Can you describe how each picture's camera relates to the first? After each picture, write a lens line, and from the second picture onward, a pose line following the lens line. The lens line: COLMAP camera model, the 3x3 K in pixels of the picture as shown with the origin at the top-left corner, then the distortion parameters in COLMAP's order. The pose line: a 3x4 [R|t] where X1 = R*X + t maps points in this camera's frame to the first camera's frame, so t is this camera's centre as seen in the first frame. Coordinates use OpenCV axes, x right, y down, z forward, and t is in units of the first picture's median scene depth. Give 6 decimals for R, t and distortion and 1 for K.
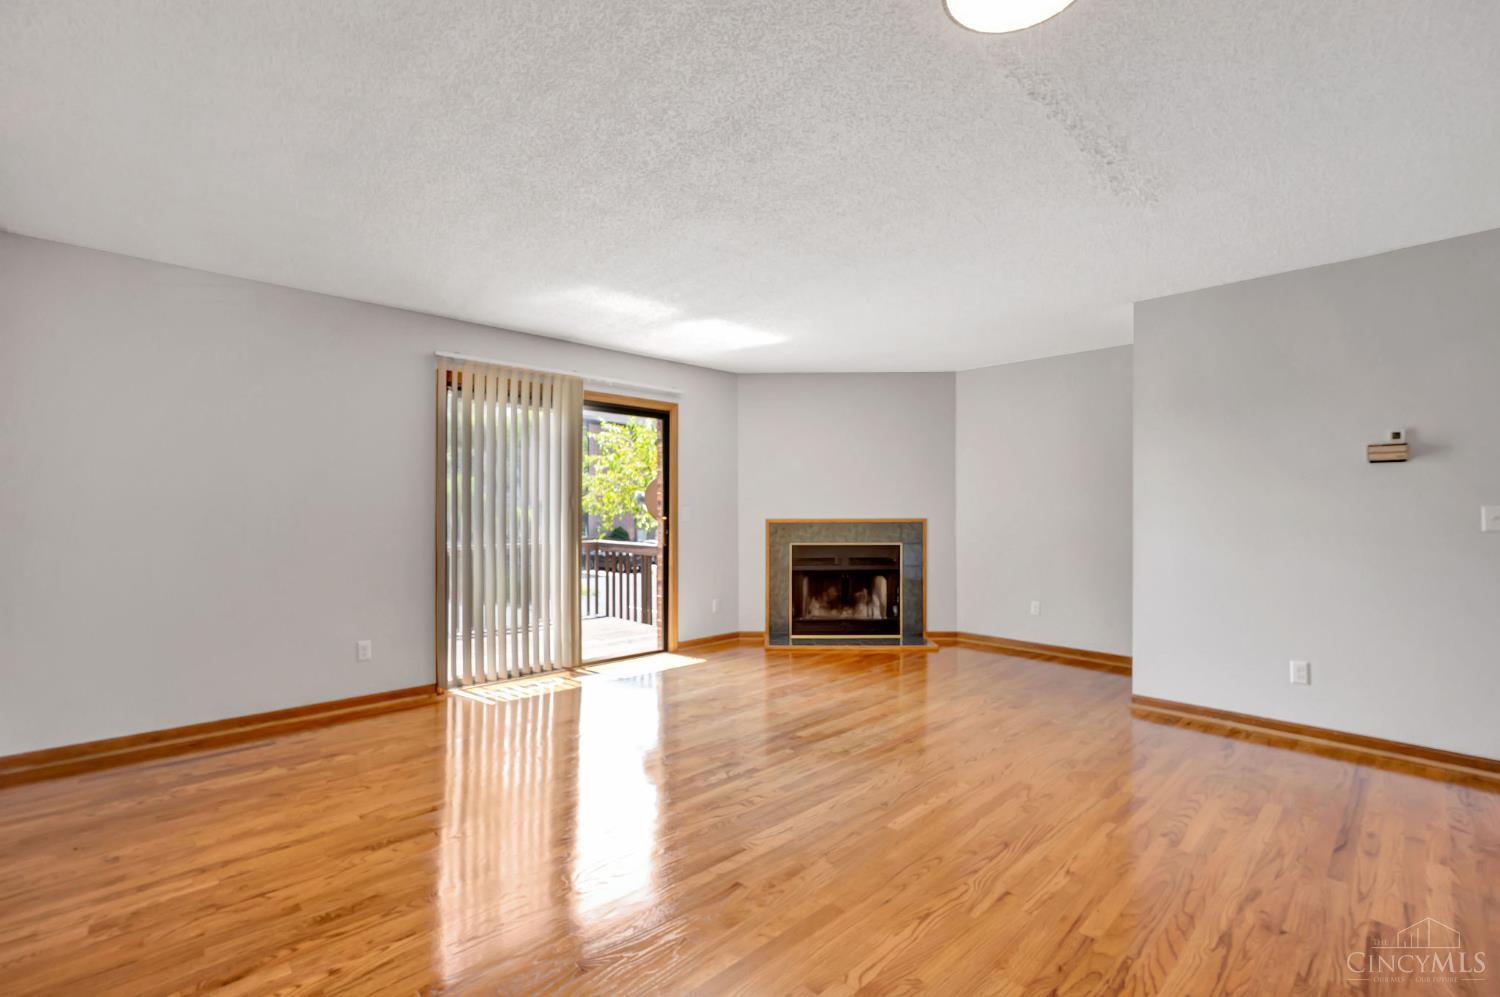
lens RADIAL K [[655.0, 0, 754.3], [0, 655.0, 501.3], [0, 0, 1]] dist [-0.014576, 0.002818]
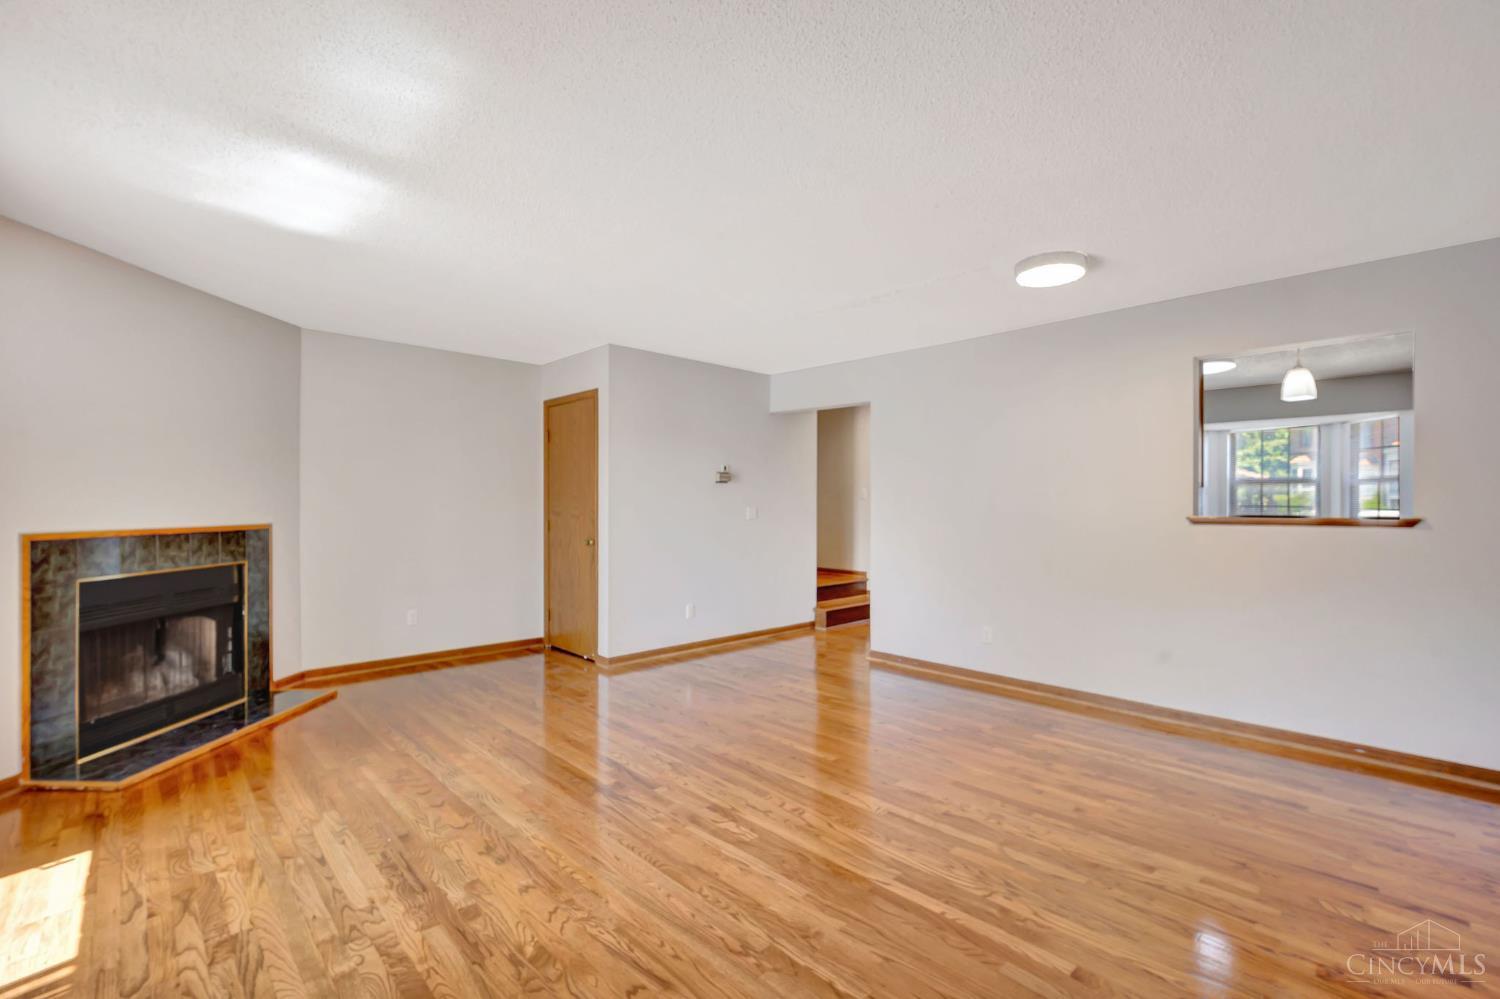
lens RADIAL K [[655.0, 0, 755.0], [0, 655.0, 505.1], [0, 0, 1]] dist [-0.014576, 0.002818]
pose [[0.013806, 0.001059, 0.999904, -0.544029], [-0.011629, 0.999932, -0.000898, 0.000788], [-0.999837, -0.011615, 0.013817, 0.575863]]
